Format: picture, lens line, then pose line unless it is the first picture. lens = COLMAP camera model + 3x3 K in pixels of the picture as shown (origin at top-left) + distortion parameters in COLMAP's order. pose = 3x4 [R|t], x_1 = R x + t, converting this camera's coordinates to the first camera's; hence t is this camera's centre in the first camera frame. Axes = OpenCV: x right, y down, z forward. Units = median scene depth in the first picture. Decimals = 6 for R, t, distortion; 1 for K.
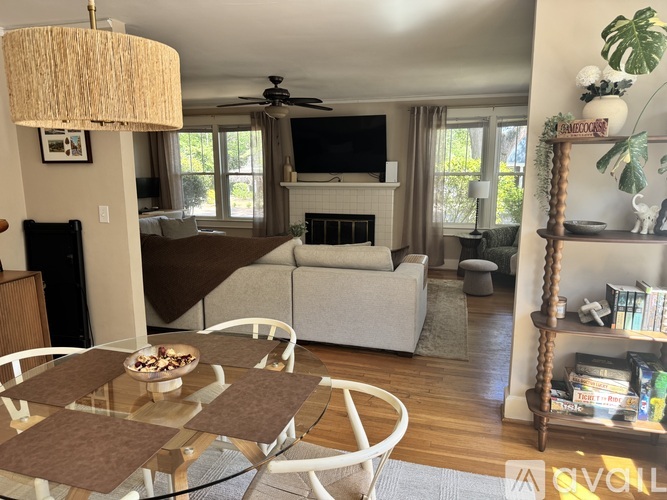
lens RADIAL K [[471.0, 0, 333.5], [0, 471.0, 250.0], [0, 0, 1]] dist [0.004781, -0.001269]
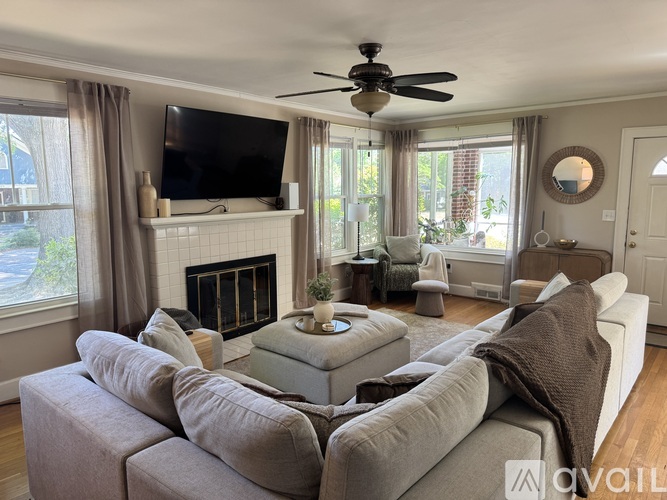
lens RADIAL K [[471.0, 0, 333.5], [0, 471.0, 250.0], [0, 0, 1]] dist [0.004781, -0.001269]
pose [[0.407021, -0.124109, 0.904948, -0.548893], [0.153476, 0.985933, 0.066187, -0.115404], [-0.900433, 0.111948, 0.420343, 0.599964]]
